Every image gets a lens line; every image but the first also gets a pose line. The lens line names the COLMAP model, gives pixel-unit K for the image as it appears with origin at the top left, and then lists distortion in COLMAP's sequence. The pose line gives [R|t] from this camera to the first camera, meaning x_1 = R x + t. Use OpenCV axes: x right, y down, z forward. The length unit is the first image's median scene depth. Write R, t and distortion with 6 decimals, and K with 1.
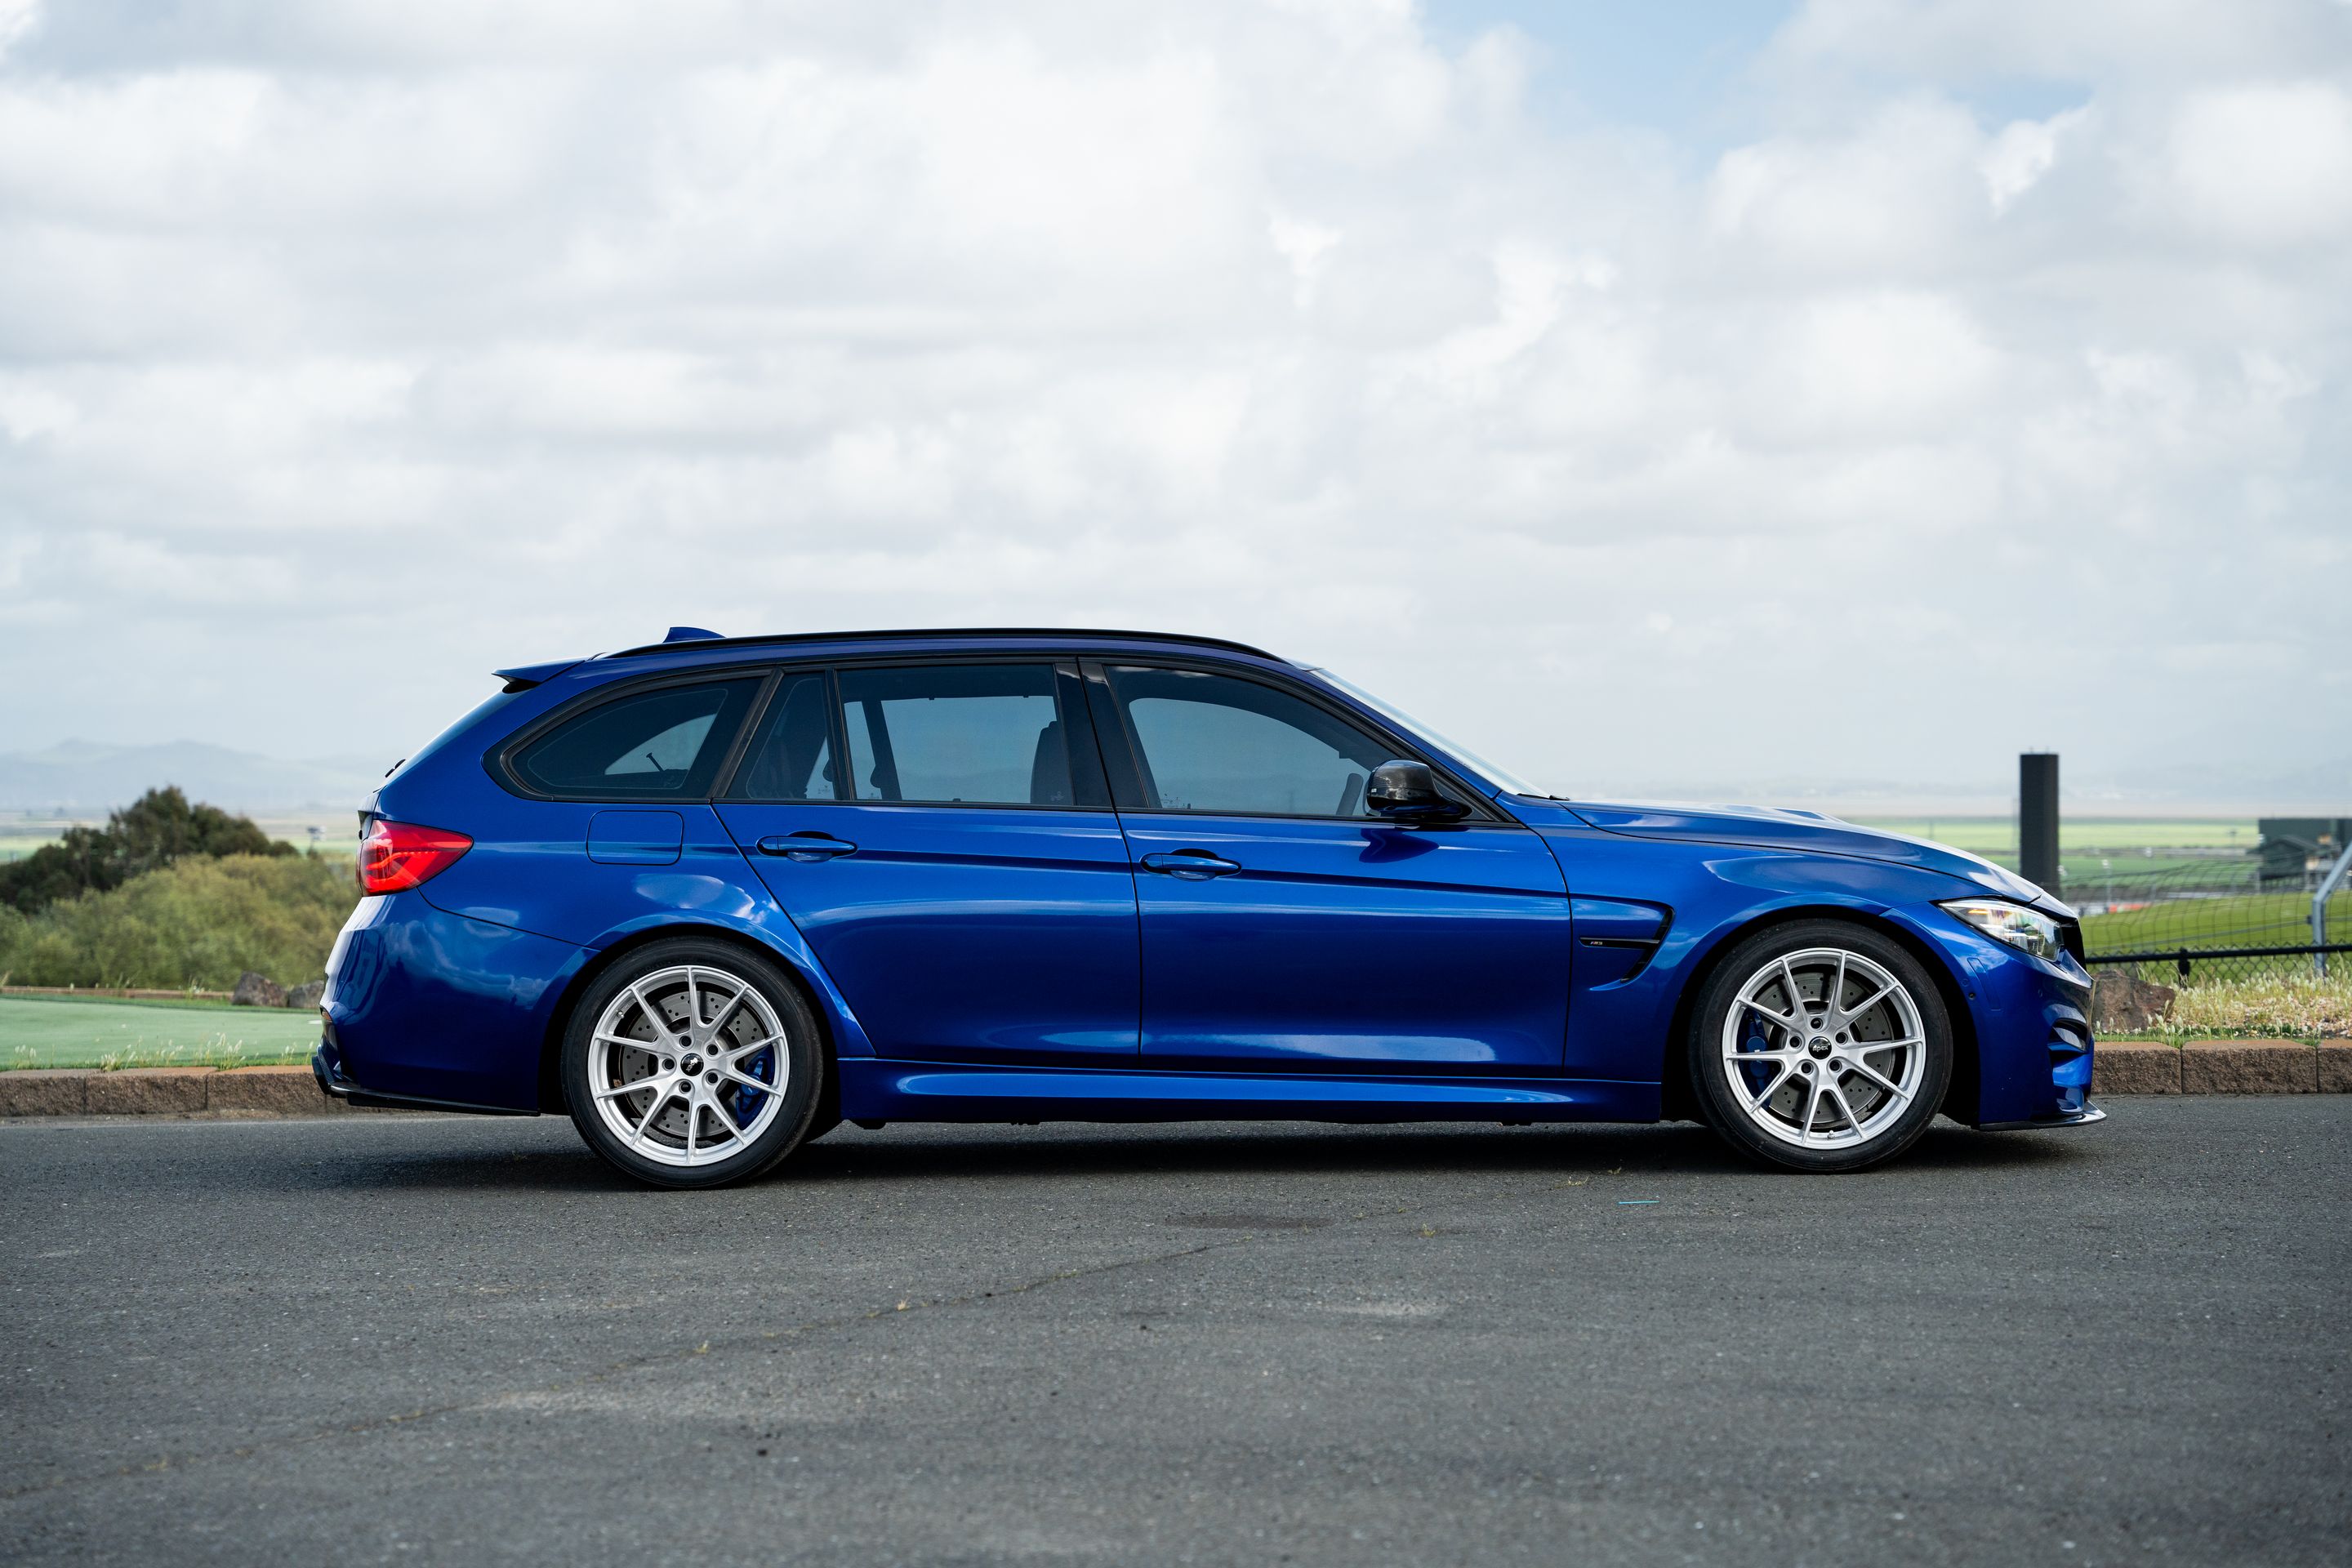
lens RADIAL K [[4392.8, 0, 1176.0], [0, 4392.8, 784.0], [0, 0, 1]] dist [0.272109, 0.398626]
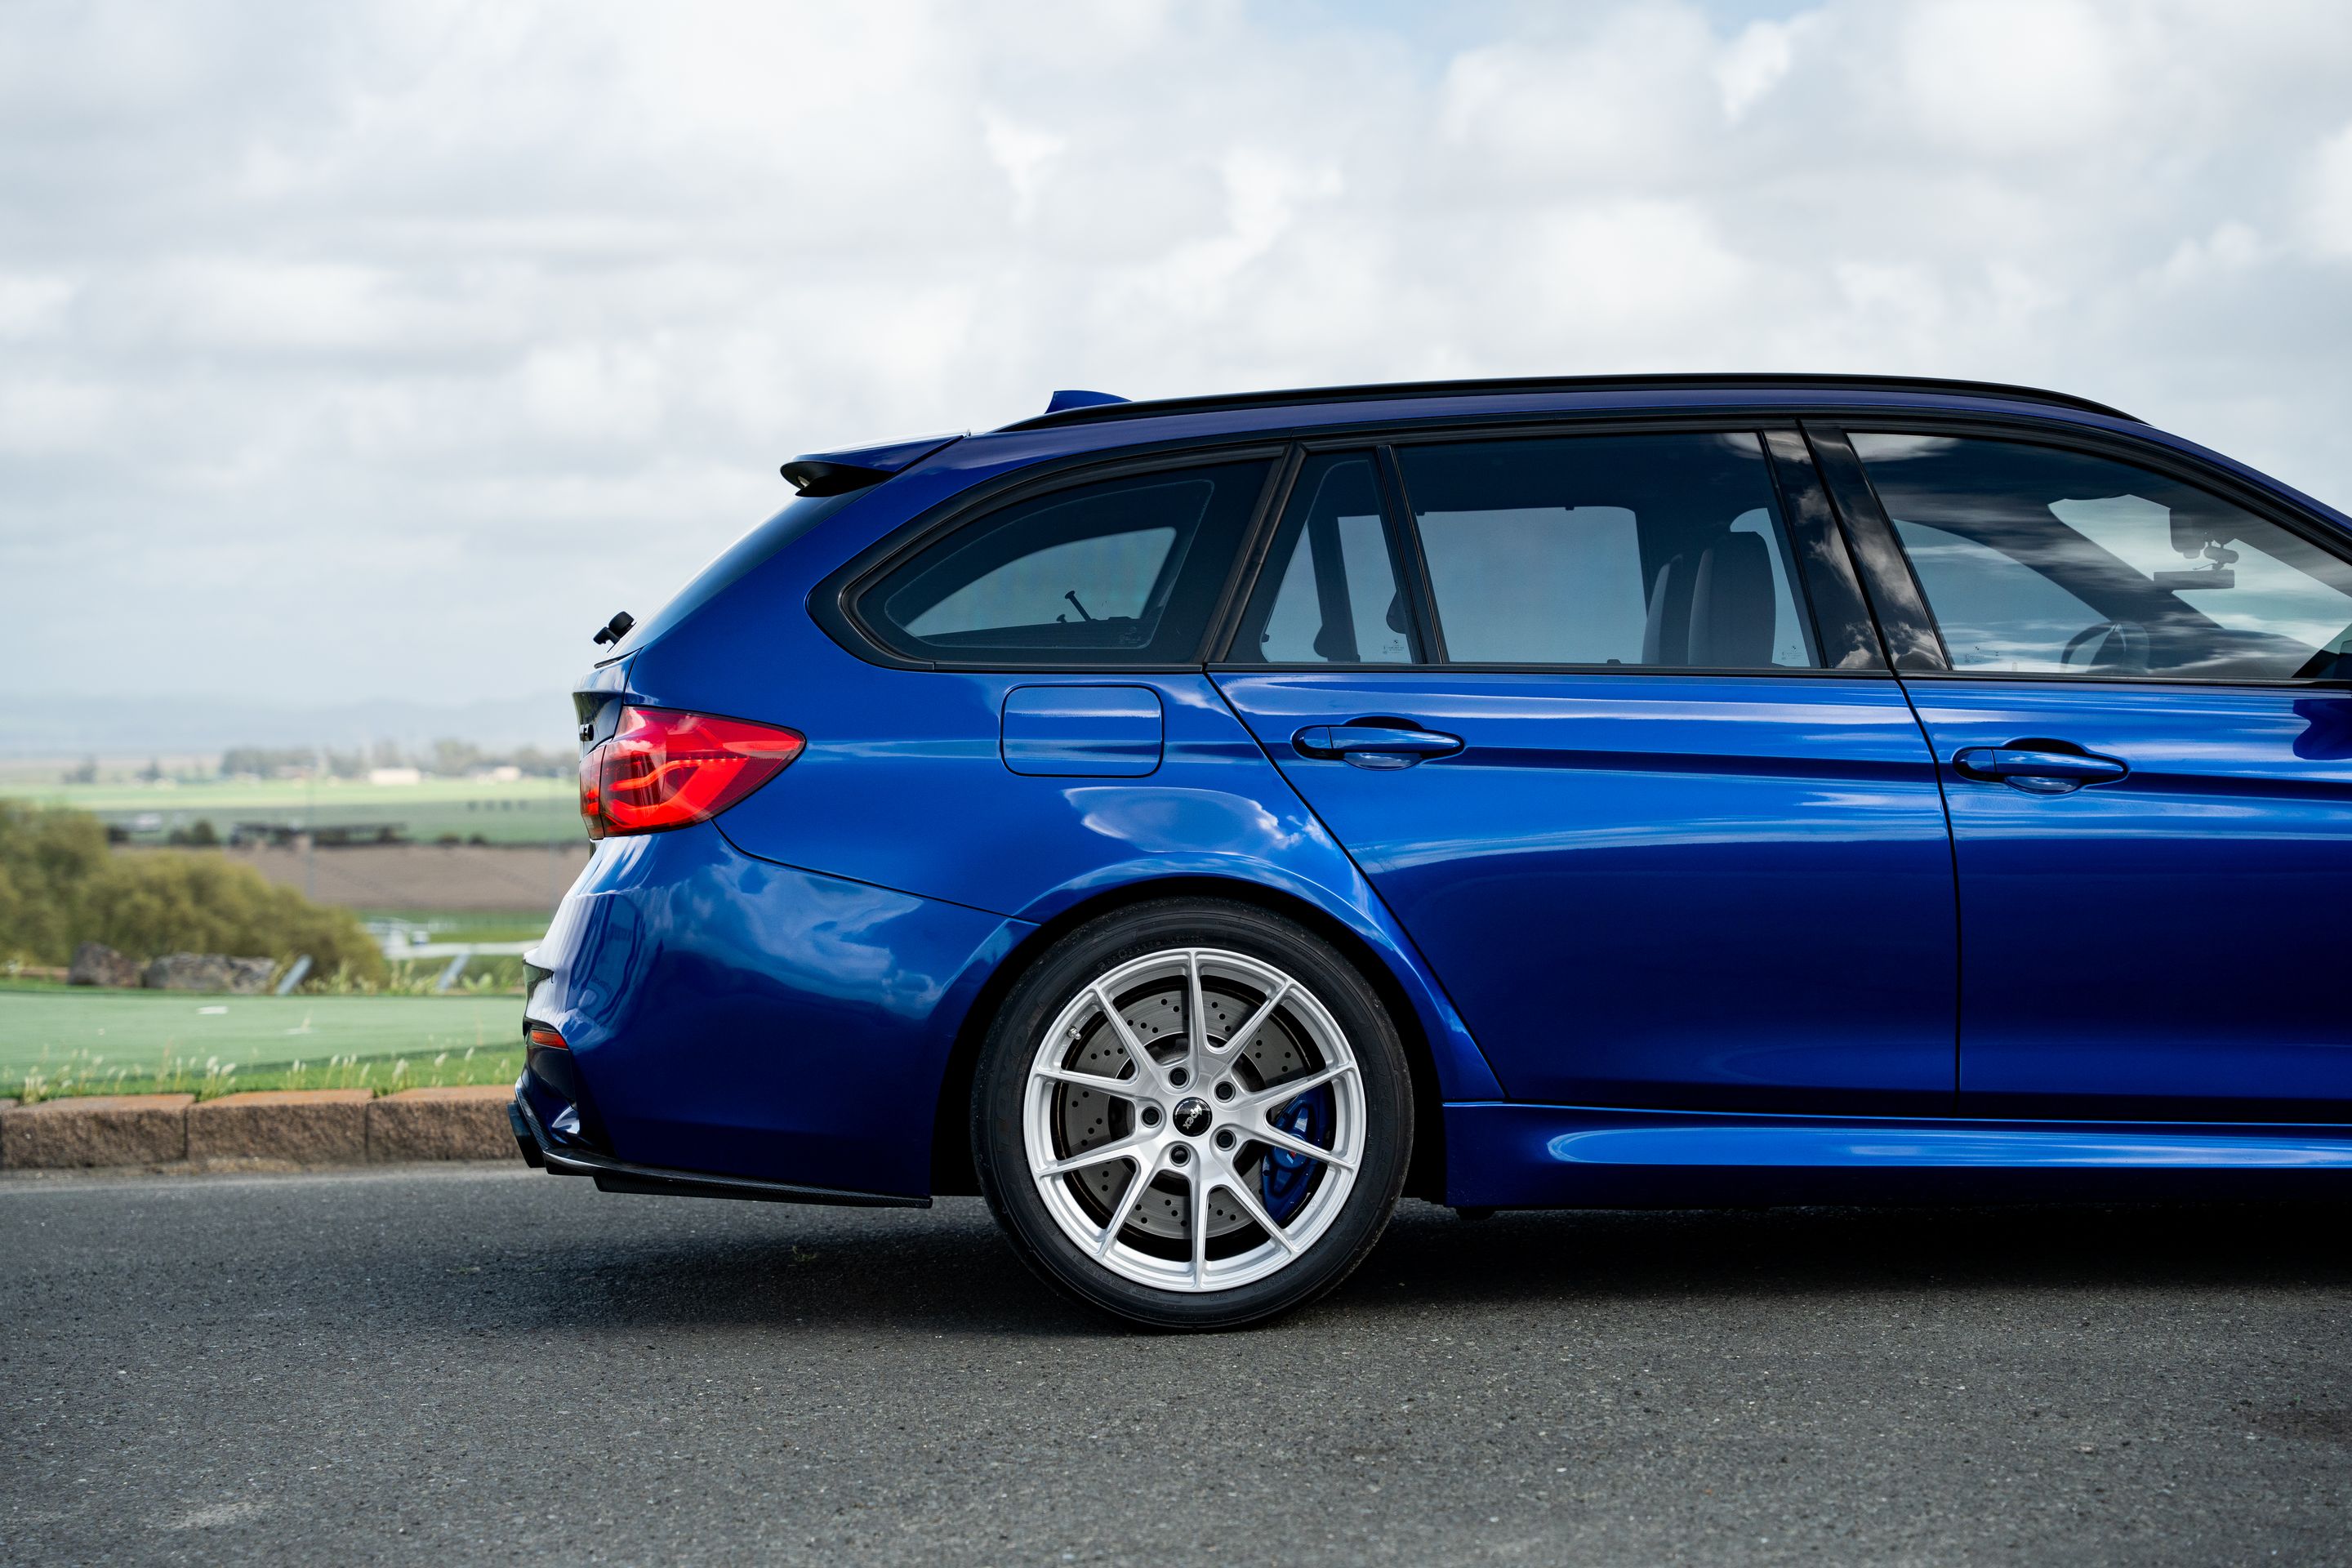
lens RADIAL K [[4555.5, 0, 1145.1], [0, 4555.5, 780.4], [0, 0, 1]] dist [0.304378, 0.481356]
pose [[0.998358, -0.012899, 0.055814, -0.148722], [0.012138, 0.999829, 0.013953, 0.010380], [-0.055984, -0.013253, 0.998344, 0.394673]]
